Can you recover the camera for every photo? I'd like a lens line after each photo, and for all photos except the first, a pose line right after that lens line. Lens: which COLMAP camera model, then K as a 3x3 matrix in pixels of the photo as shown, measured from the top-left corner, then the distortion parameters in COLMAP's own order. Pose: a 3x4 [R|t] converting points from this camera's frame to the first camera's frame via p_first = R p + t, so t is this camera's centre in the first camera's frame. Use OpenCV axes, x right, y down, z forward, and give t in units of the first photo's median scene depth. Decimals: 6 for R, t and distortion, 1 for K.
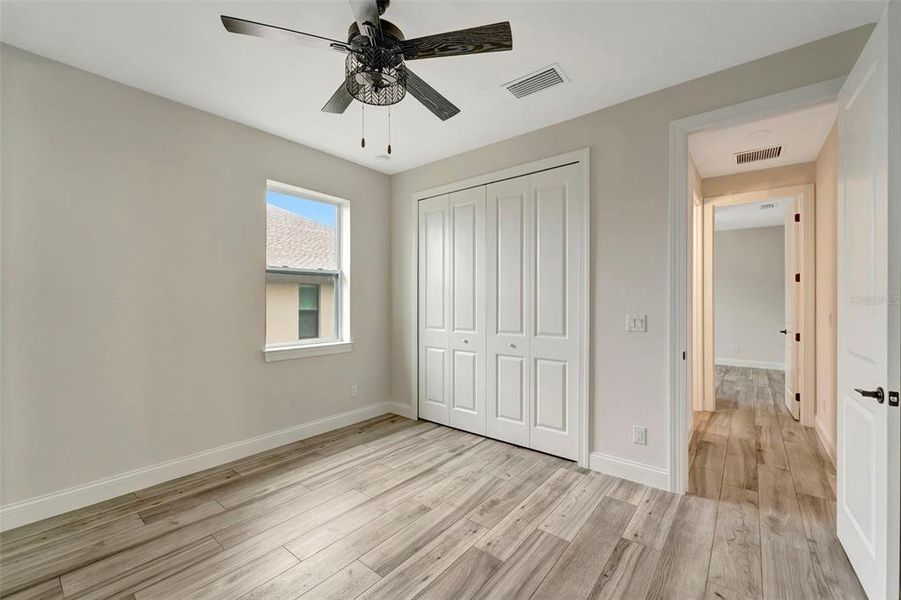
lens RADIAL K [[366.4, 0, 452.8], [0, 366.4, 301.0], [0, 0, 1]] dist [0.001663, 0.000042]
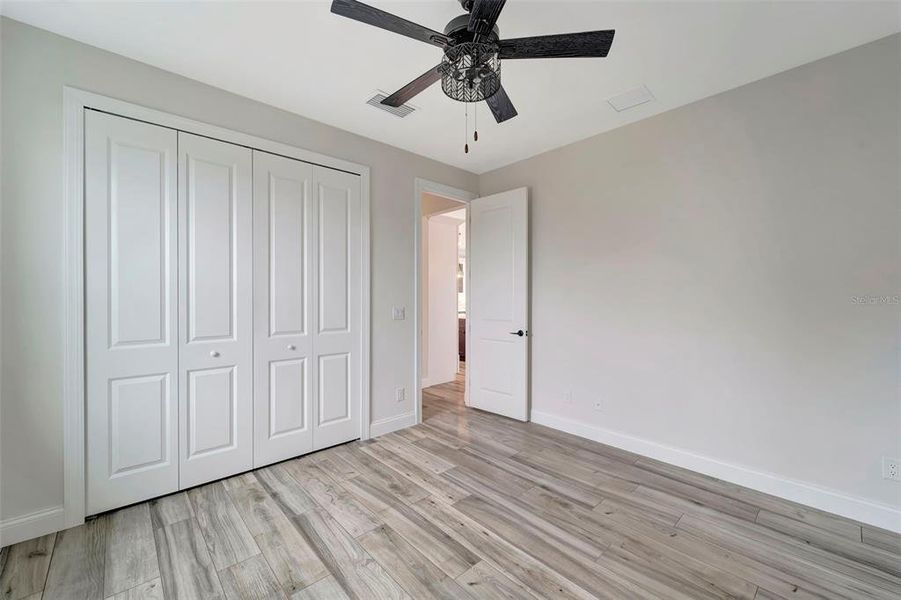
lens RADIAL K [[361.8, 0, 450.5], [0, 361.8, 300.0], [0, 0, 1]] dist [-0.001576, -0.000424]
pose [[0.151351, -0.010204, 0.988427, -0.773524], [-0.000325, 0.999946, 0.010373, -0.003767], [-0.988480, -0.001891, 0.151339, 0.586754]]
